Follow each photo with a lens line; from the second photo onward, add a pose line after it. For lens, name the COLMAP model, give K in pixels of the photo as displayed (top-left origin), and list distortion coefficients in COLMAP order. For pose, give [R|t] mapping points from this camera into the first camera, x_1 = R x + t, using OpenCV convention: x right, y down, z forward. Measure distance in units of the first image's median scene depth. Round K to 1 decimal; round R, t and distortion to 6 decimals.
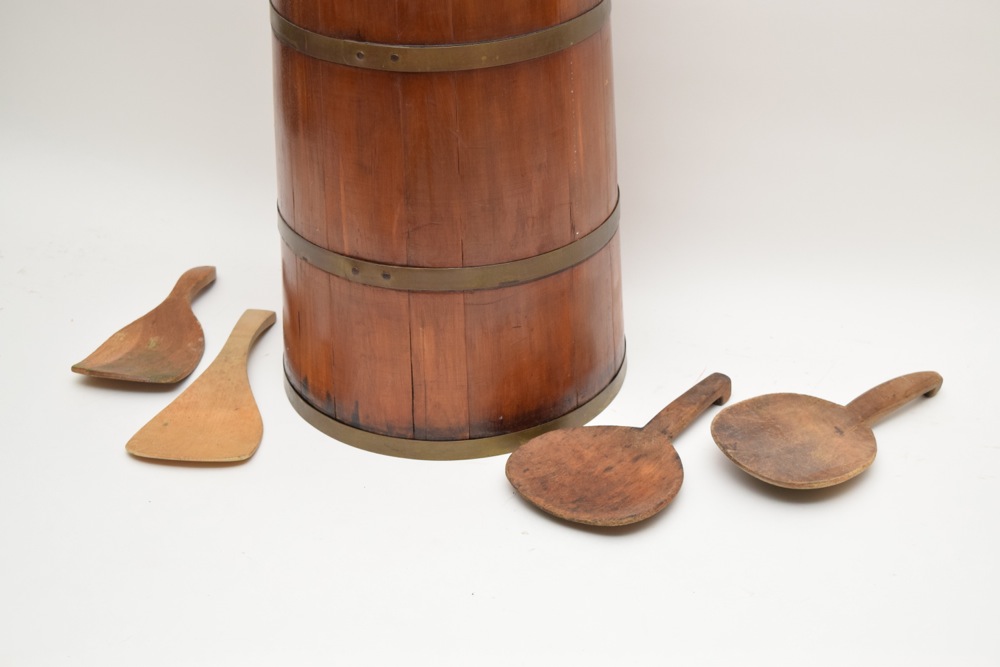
lens RADIAL K [[1737.2, 0, 502.5], [0, 1737.2, 331.4], [0, 0, 1]] dist [0.036139, 0.000000]
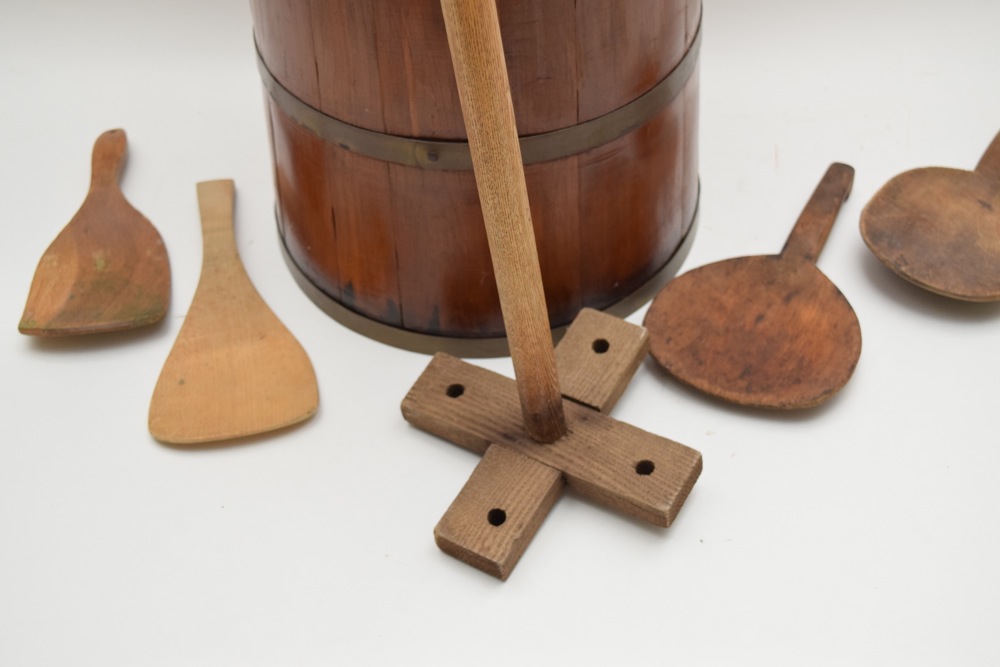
lens RADIAL K [[1468.0, 0, 504.9], [0, 1468.0, 334.0], [0, 0, 1]] dist [-0.009309, 0.000000]
pose [[0.944332, -0.244983, 0.219591, -0.206506], [0.175313, 0.939516, 0.294237, -0.138694], [-0.278393, -0.239360, 0.930164, 0.384621]]
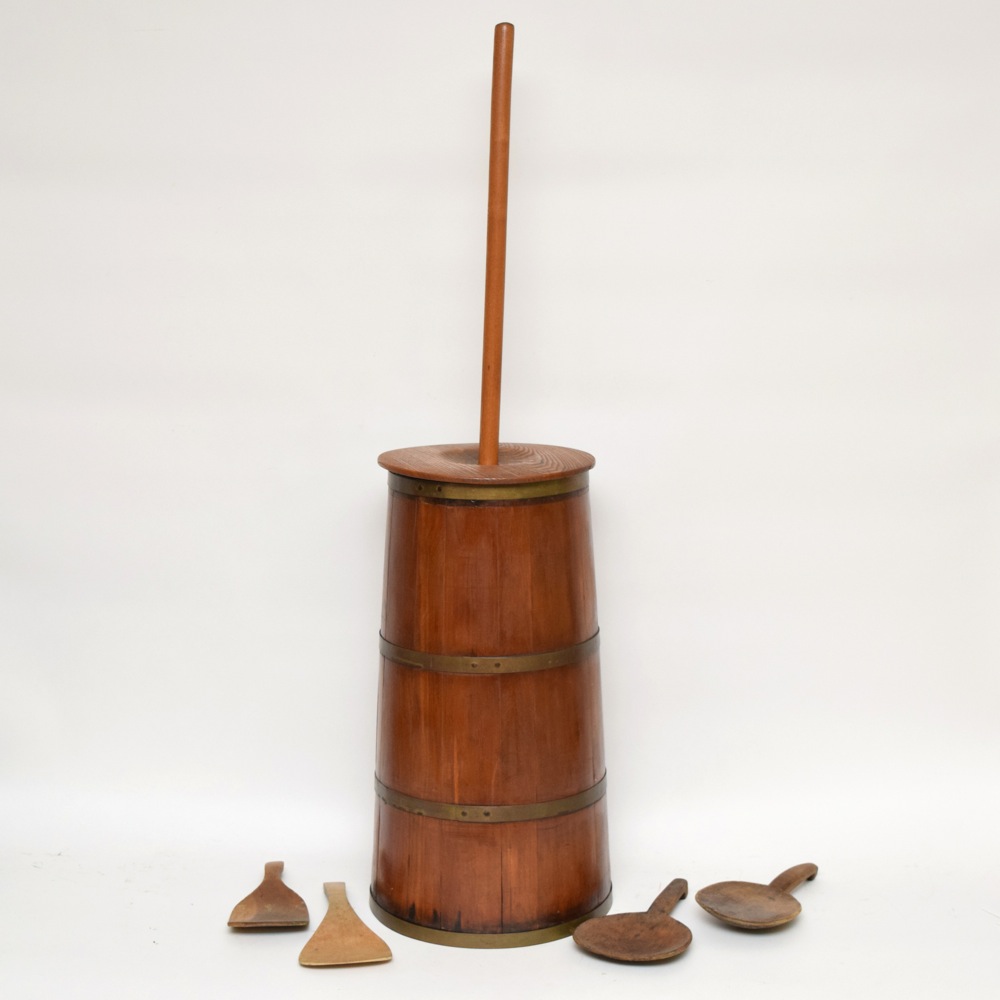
lens RADIAL K [[1892.5, 0, 499.2], [0, 1892.5, 500.0], [0, 0, 1]] dist [-0.013839, 0.000000]
pose [[0.956424, -0.032581, 0.290157, -0.506772], [0.130024, 0.937307, -0.323340, 0.236580], [-0.261431, 0.346977, 0.900700, -0.551734]]
